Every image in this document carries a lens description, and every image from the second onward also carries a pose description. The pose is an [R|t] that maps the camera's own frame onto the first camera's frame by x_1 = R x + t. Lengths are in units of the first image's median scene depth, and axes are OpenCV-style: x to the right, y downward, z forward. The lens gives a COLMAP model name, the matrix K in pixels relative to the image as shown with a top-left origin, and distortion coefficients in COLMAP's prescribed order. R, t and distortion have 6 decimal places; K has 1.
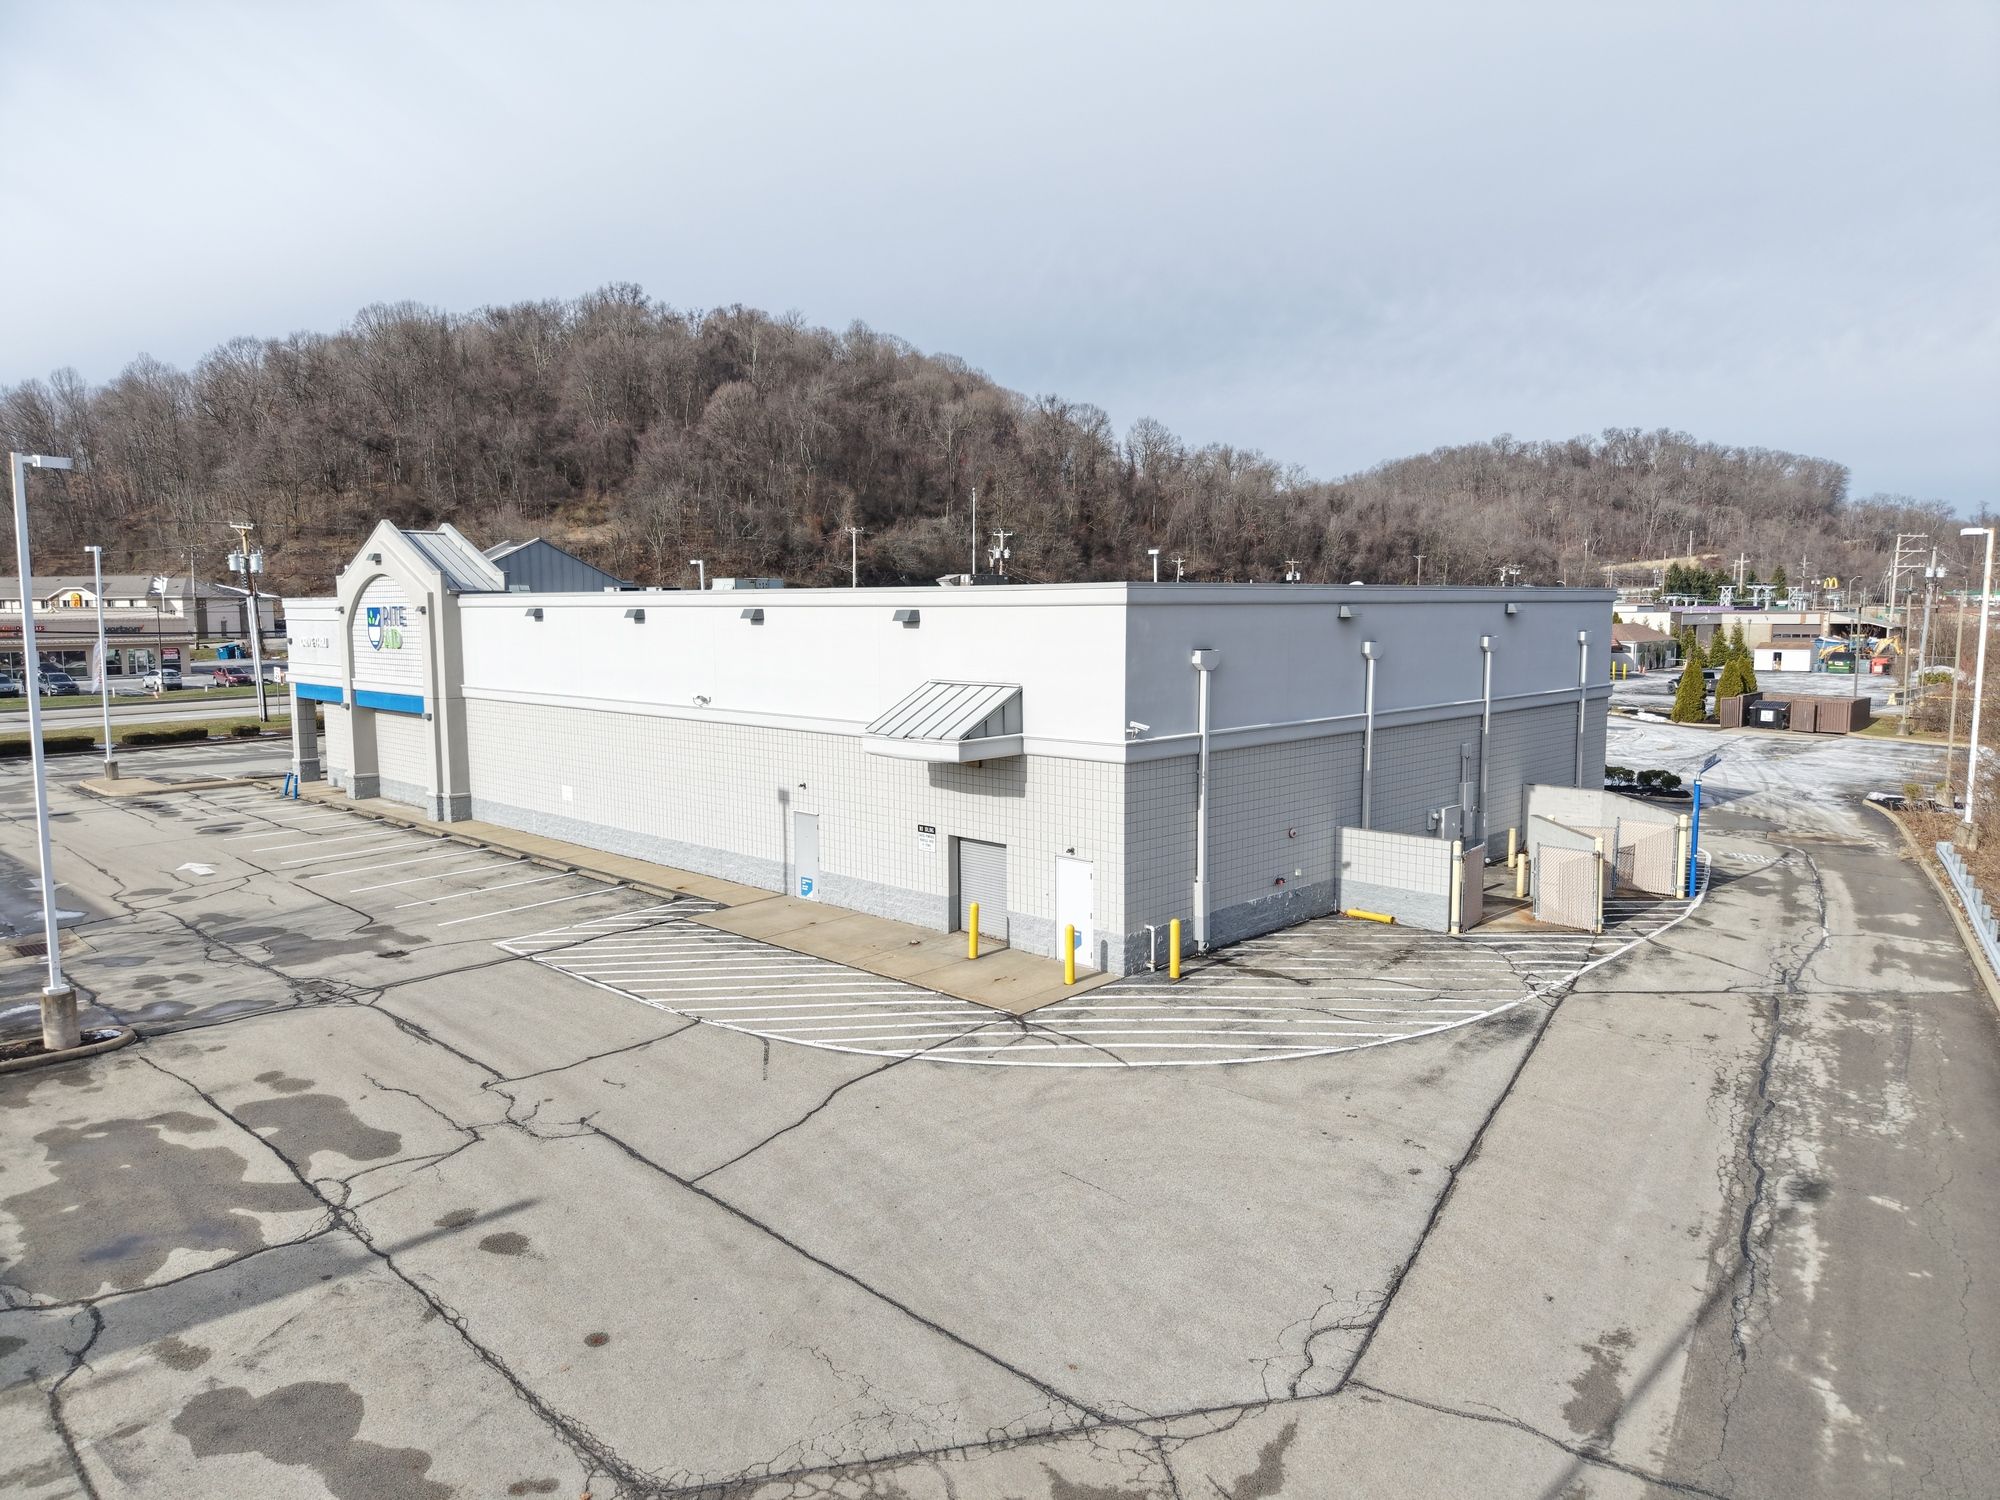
lens RADIAL K [[1338.1, 0, 1003.3], [0, 1338.1, 751.5], [0, 0, 1]] dist [0.014185, -0.014801]
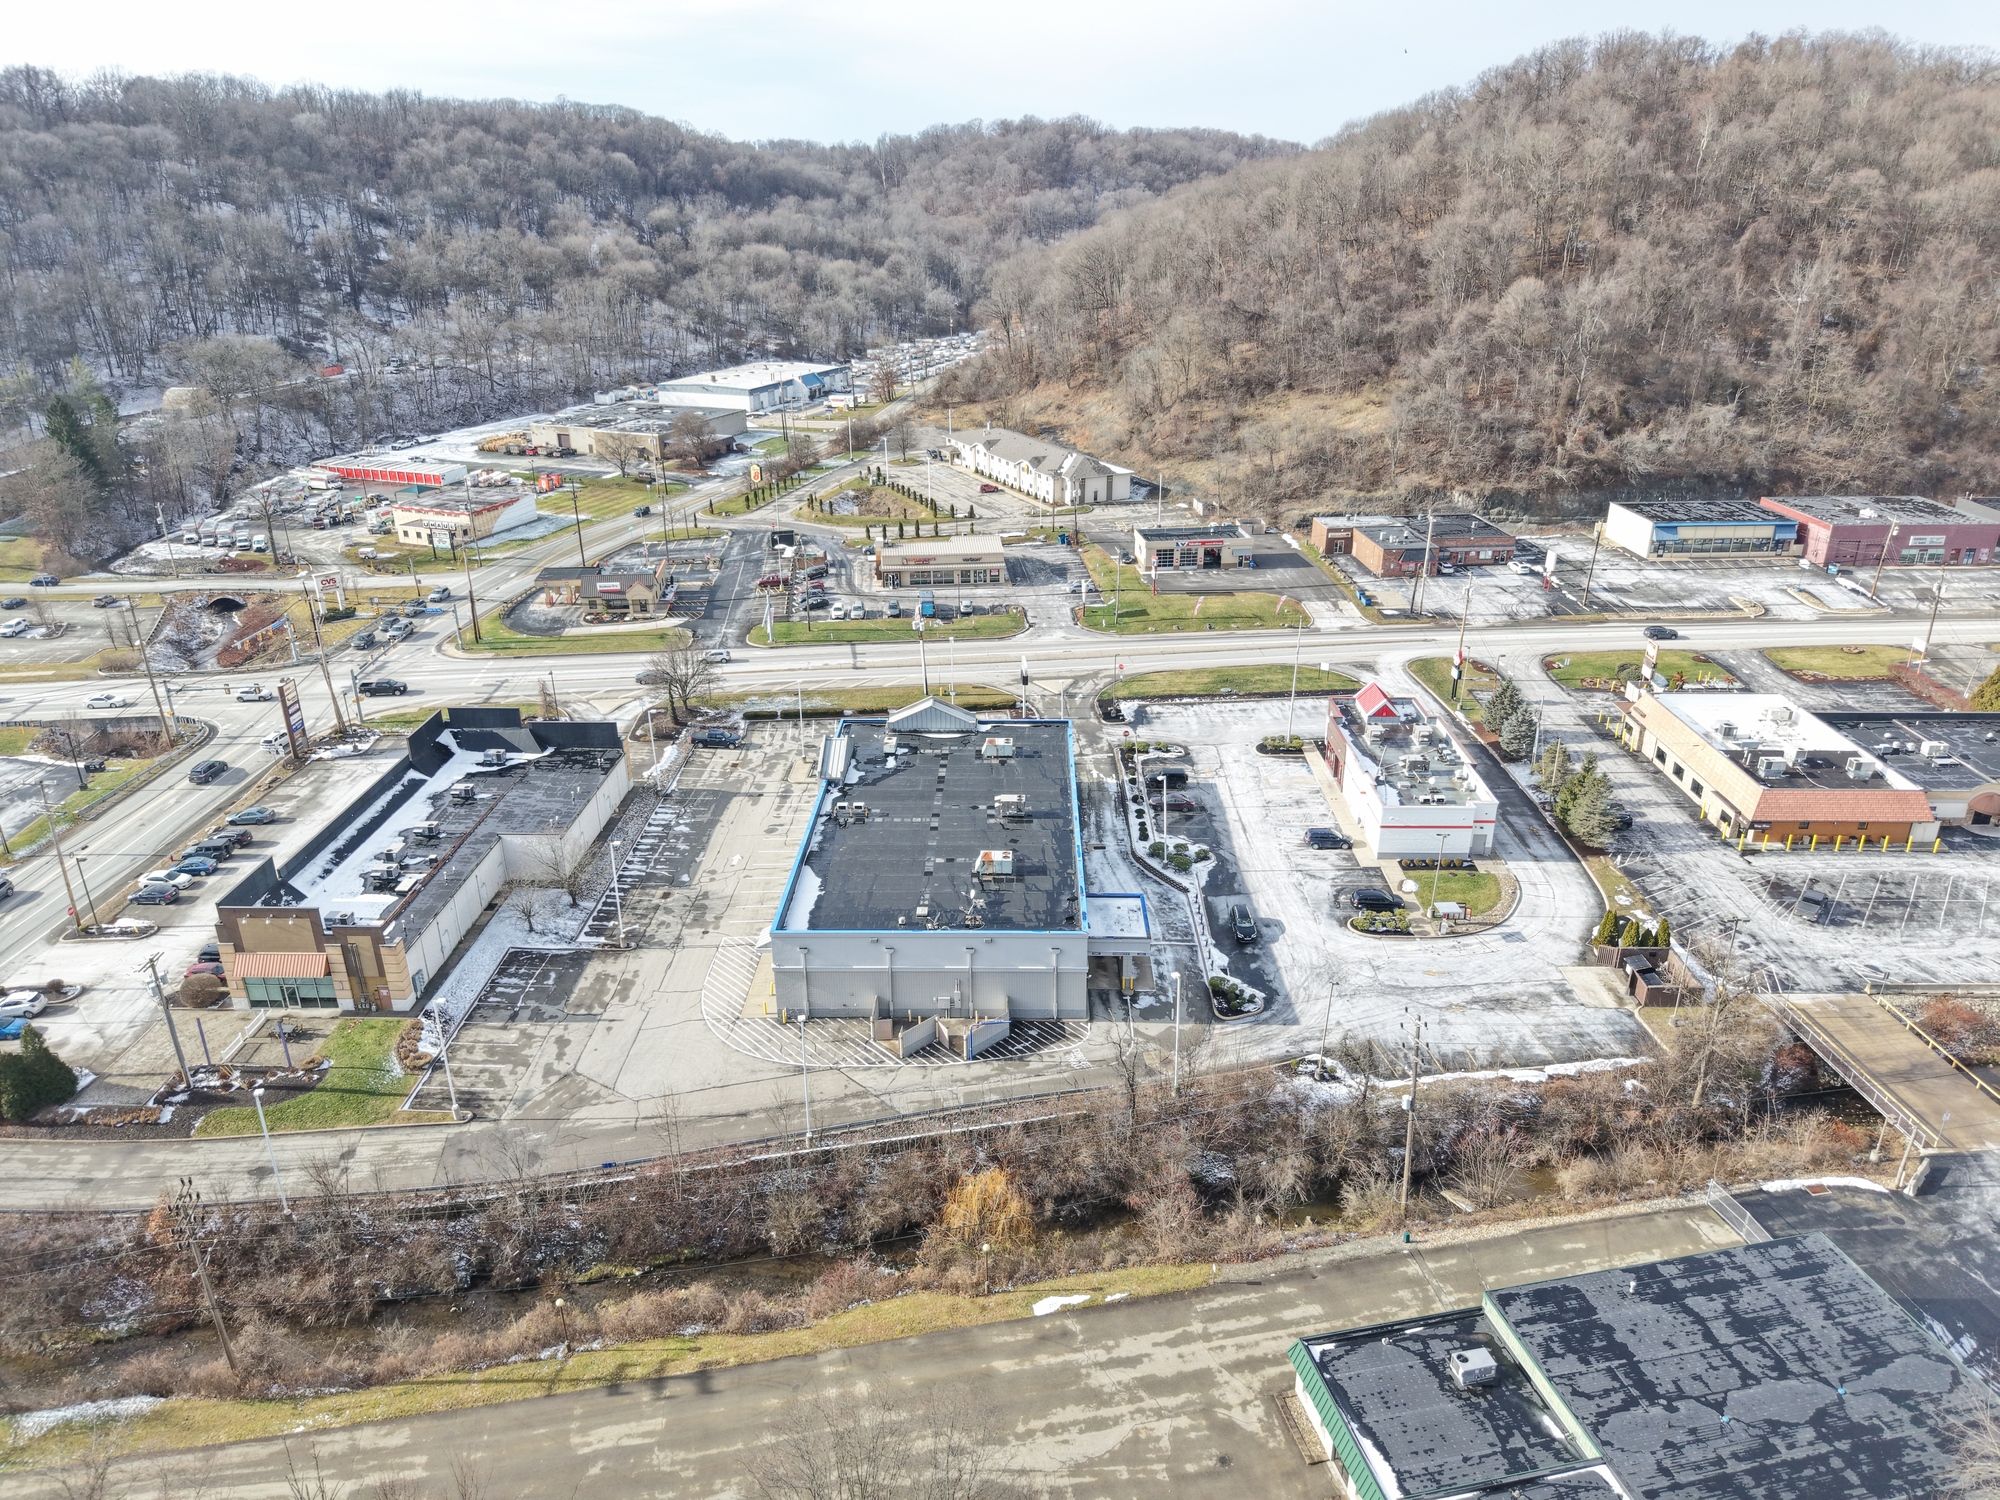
lens RADIAL K [[1335.2, 0, 1004.3], [0, 1335.2, 750.9], [0, 0, 1]] dist [0.025892, -0.029443]
pose [[0.687991, 0.282228, -0.668592, 3.017728], [-0.077872, 0.944673, 0.318636, -1.919566], [0.721529, -0.167155, 0.671904, -1.072368]]
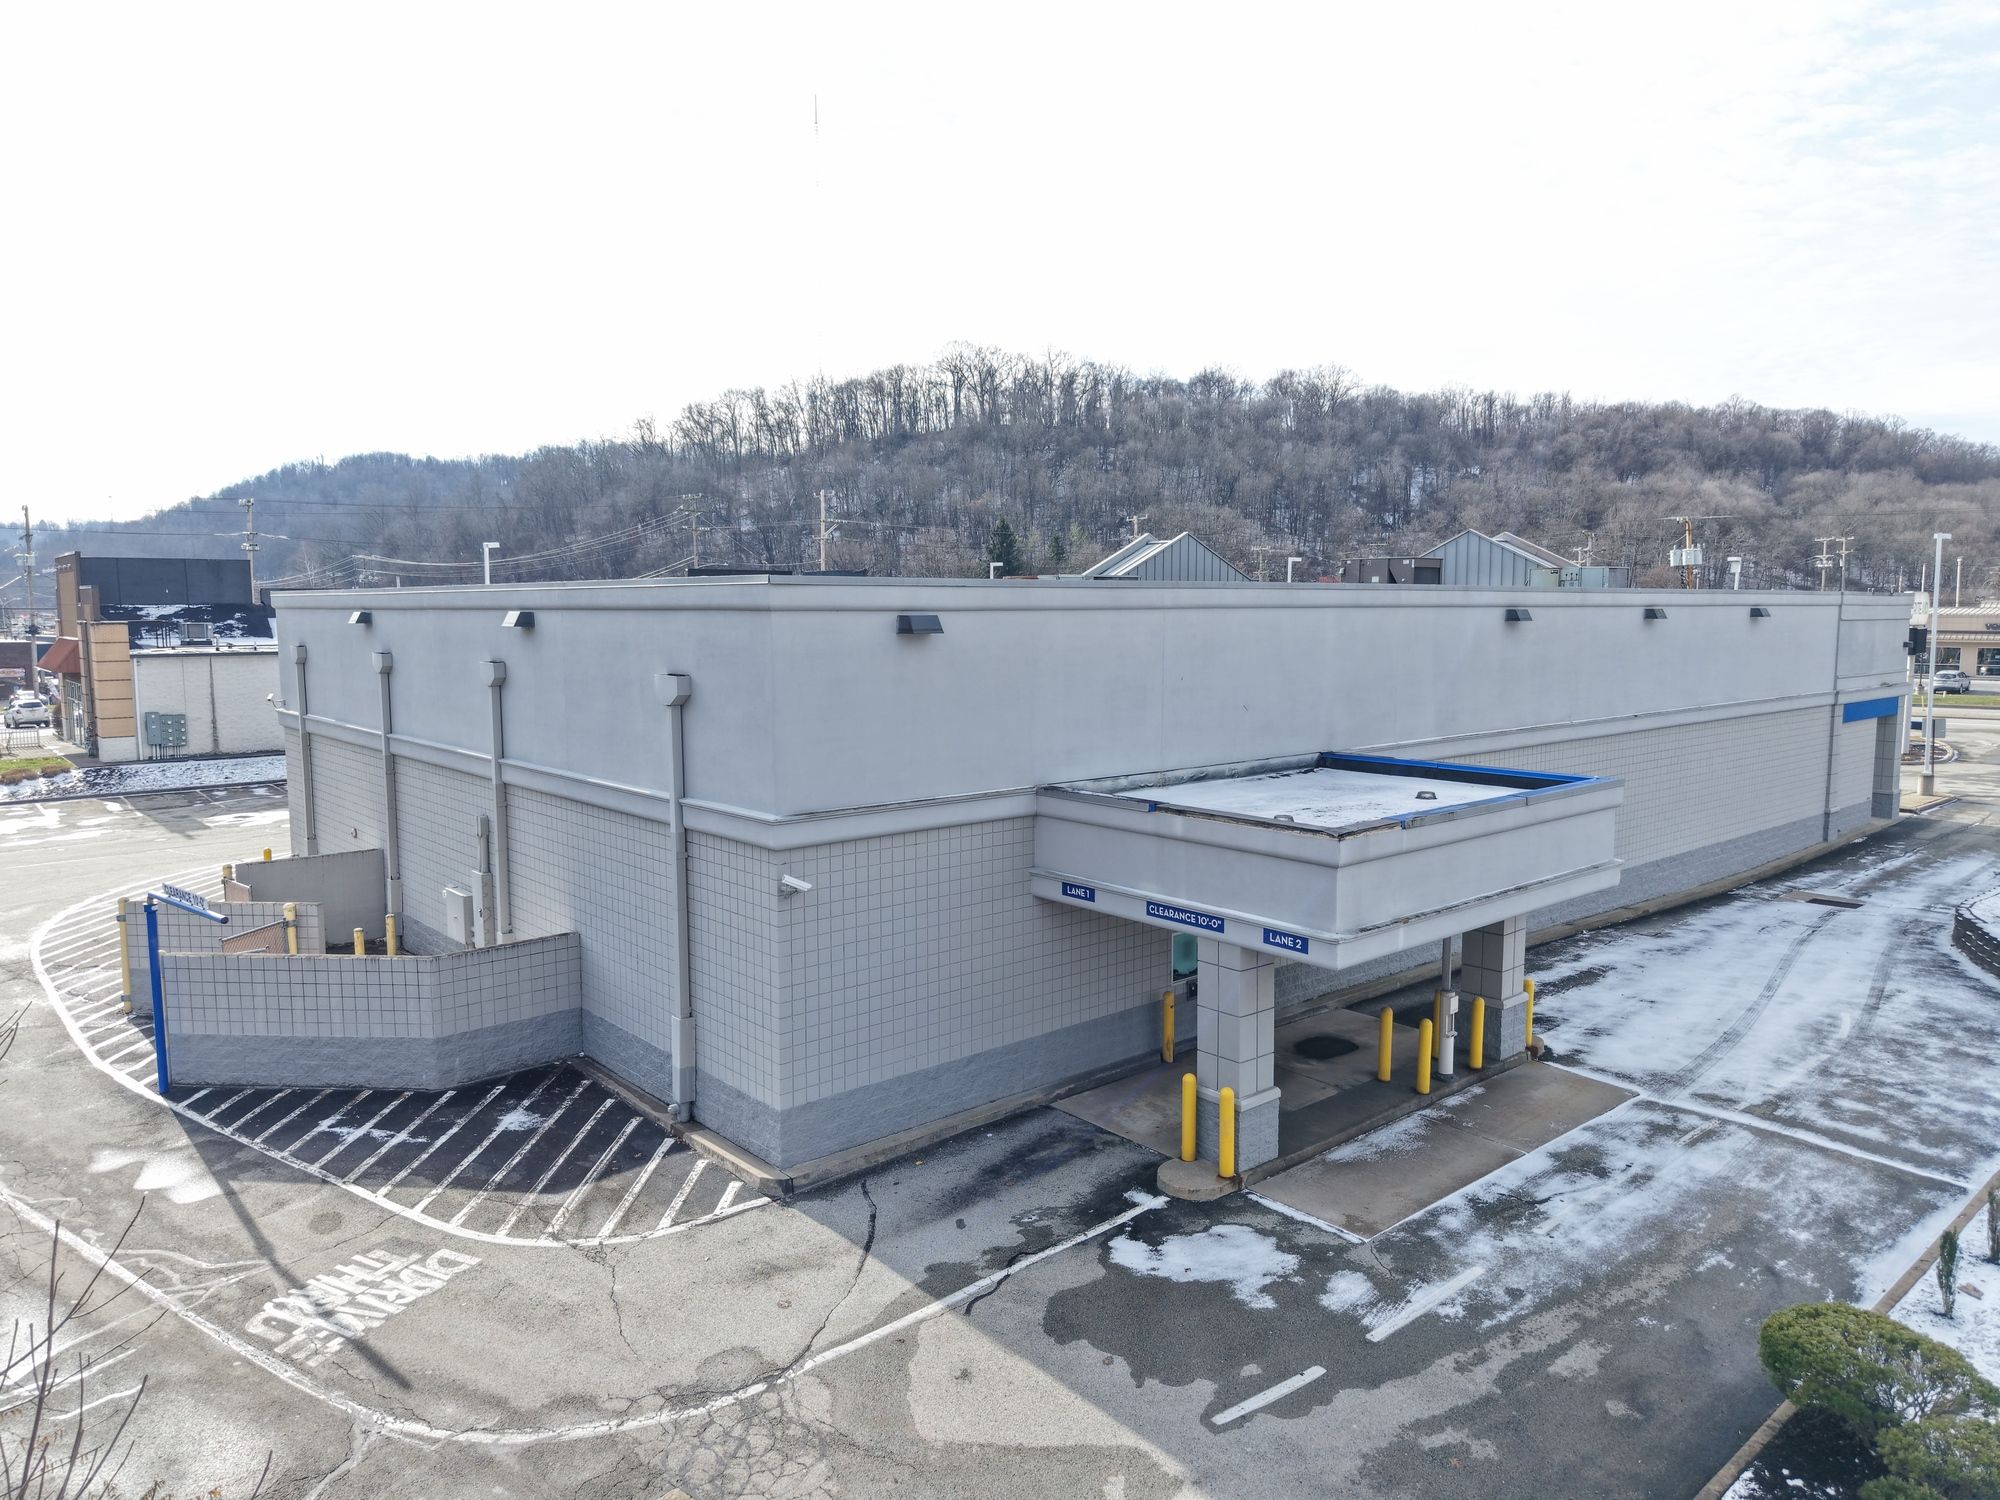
lens RADIAL K [[1338.1, 0, 1003.3], [0, 1338.1, 751.5], [0, 0, 1]] dist [0.014185, -0.014801]
pose [[-0.078214, 0.112422, -0.990578, 1.363974], [-0.107783, 0.986844, 0.120509, -0.203709], [0.991093, 0.116192, -0.065068, 1.784436]]
